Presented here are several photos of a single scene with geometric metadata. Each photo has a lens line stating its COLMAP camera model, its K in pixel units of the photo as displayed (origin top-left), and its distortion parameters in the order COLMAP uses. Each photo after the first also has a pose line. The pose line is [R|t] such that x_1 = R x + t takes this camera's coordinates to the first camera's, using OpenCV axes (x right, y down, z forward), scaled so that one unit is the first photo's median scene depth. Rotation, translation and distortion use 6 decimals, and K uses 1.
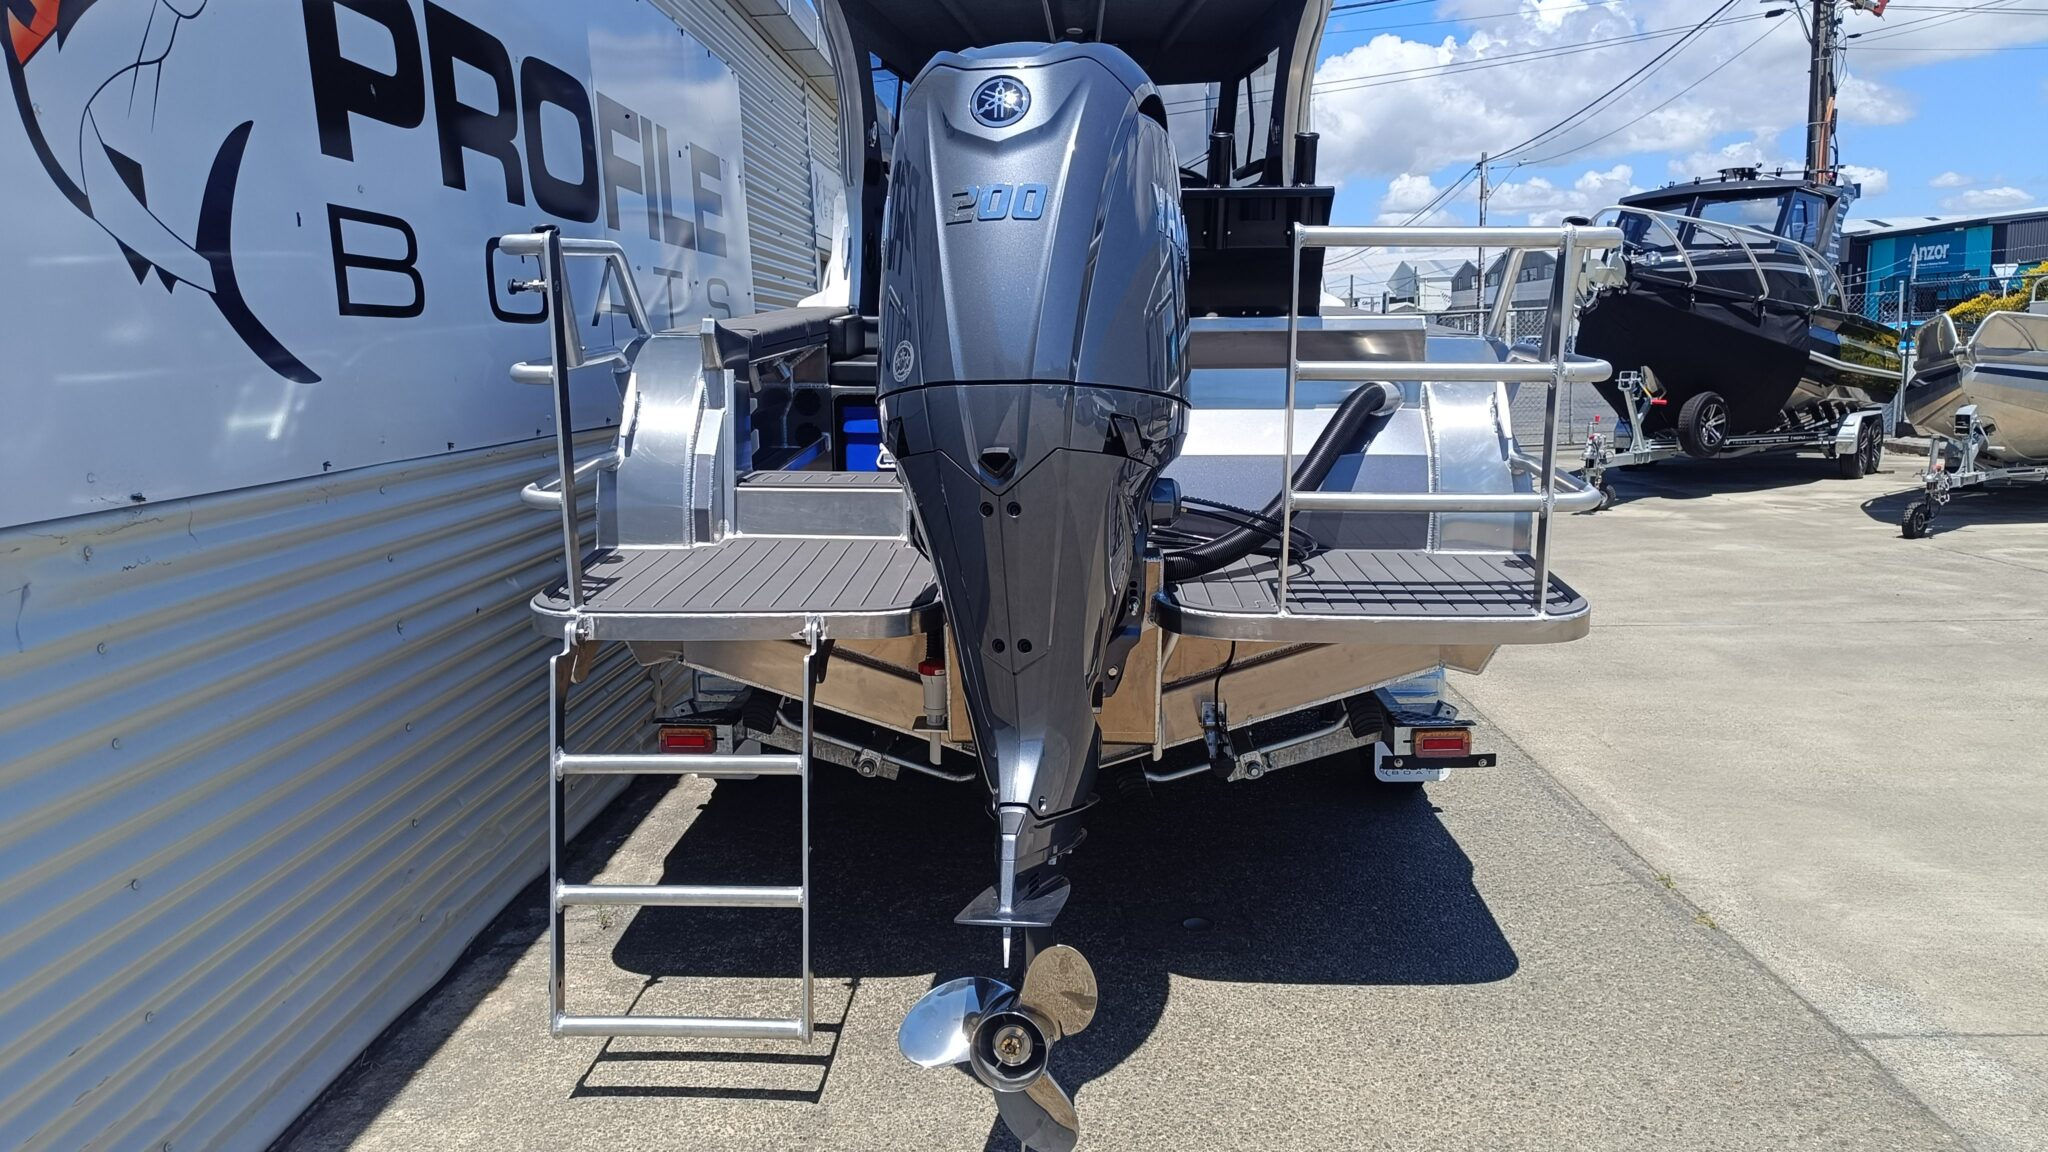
lens RADIAL K [[1407.6, 0, 1024.0], [0, 1407.6, 576.0], [0, 0, 1]] dist [0.000377, 0.001971]
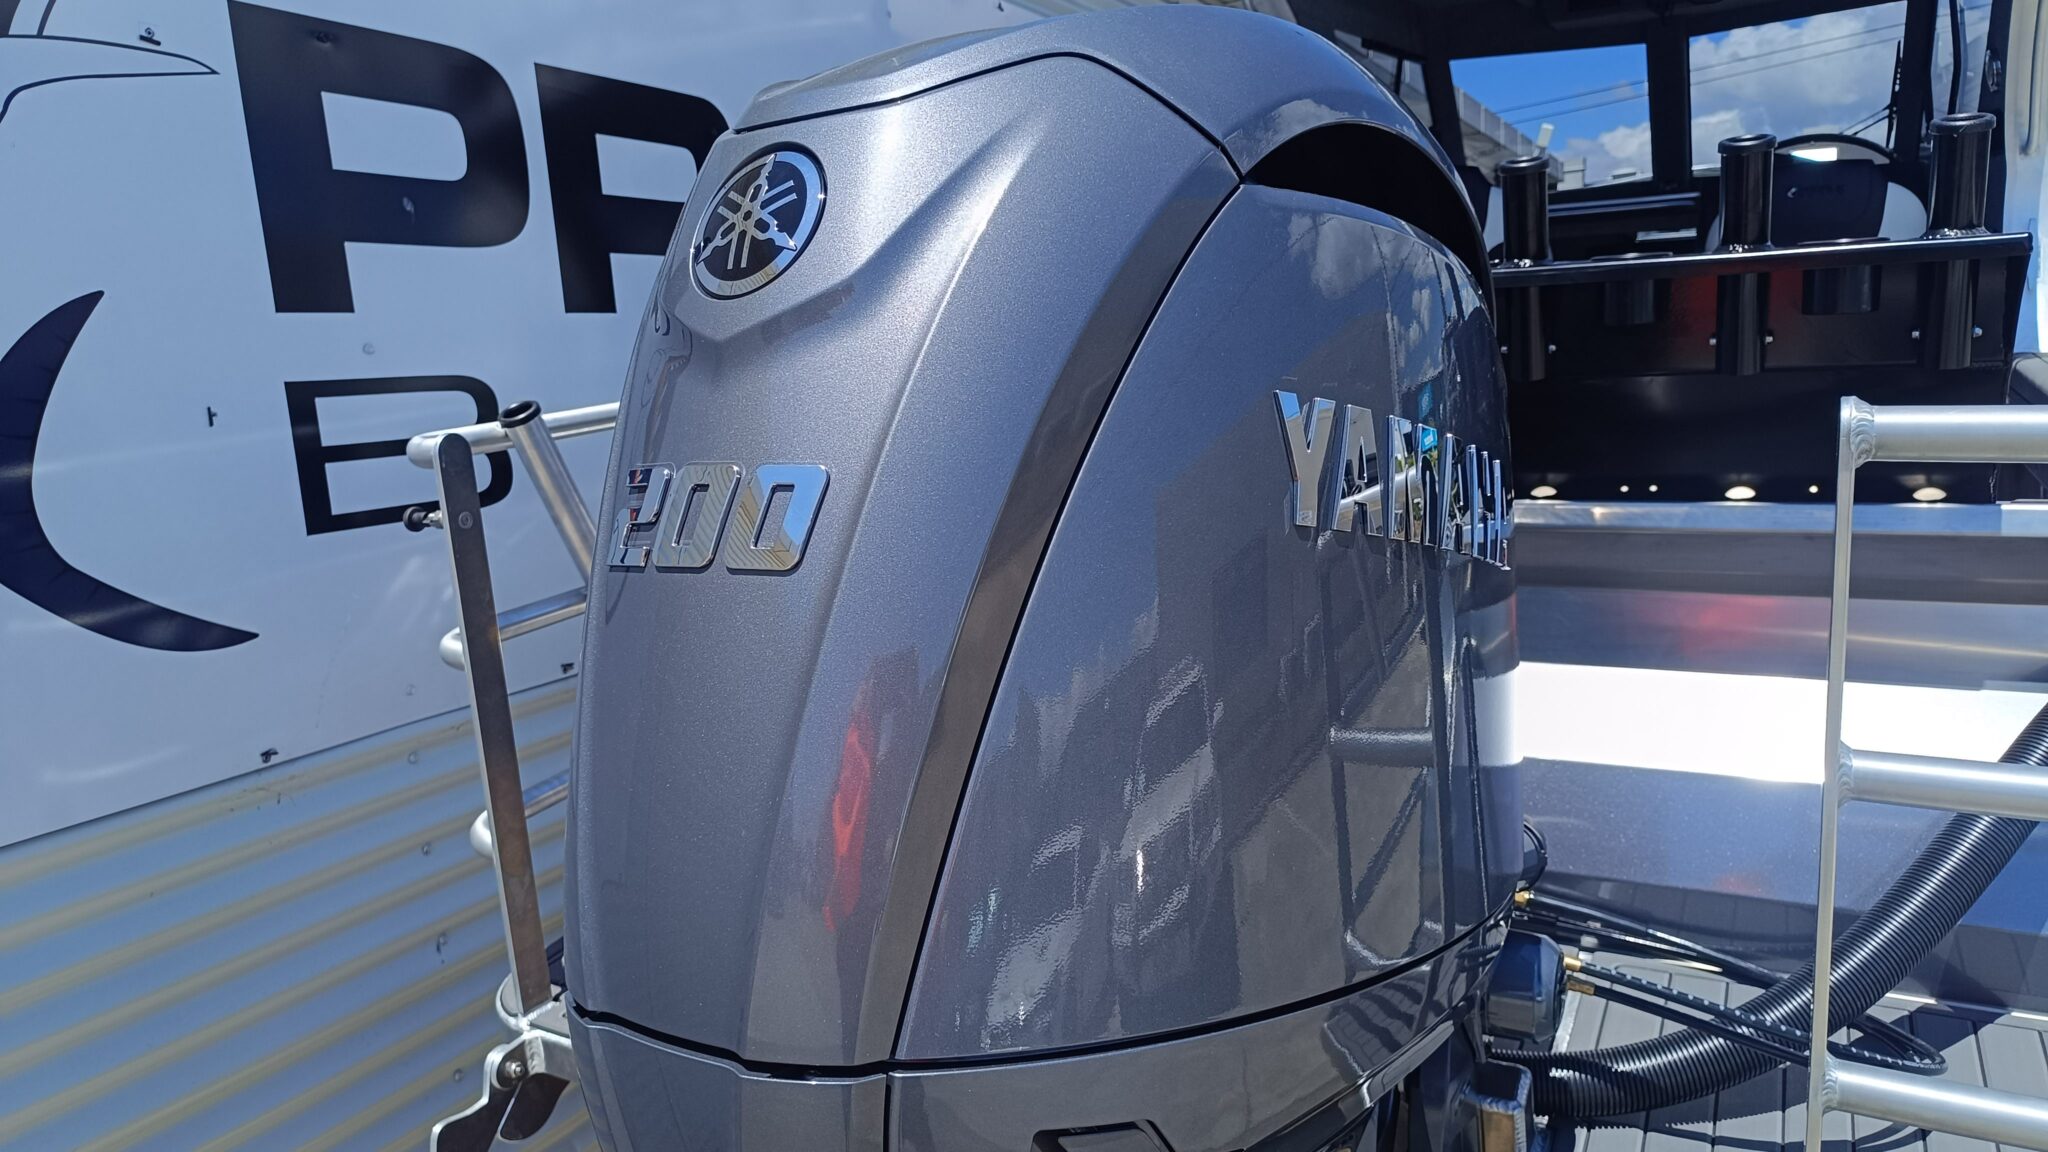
lens RADIAL K [[1407.6, 0, 1024.0], [0, 1407.6, 576.0], [0, 0, 1]] dist [0.000377, 0.001971]
pose [[0.897773, 0.032614, -0.439249, 0.149338], [-0.027893, 0.999463, 0.017198, -0.187512], [0.439574, -0.003188, 0.898201, 0.521700]]
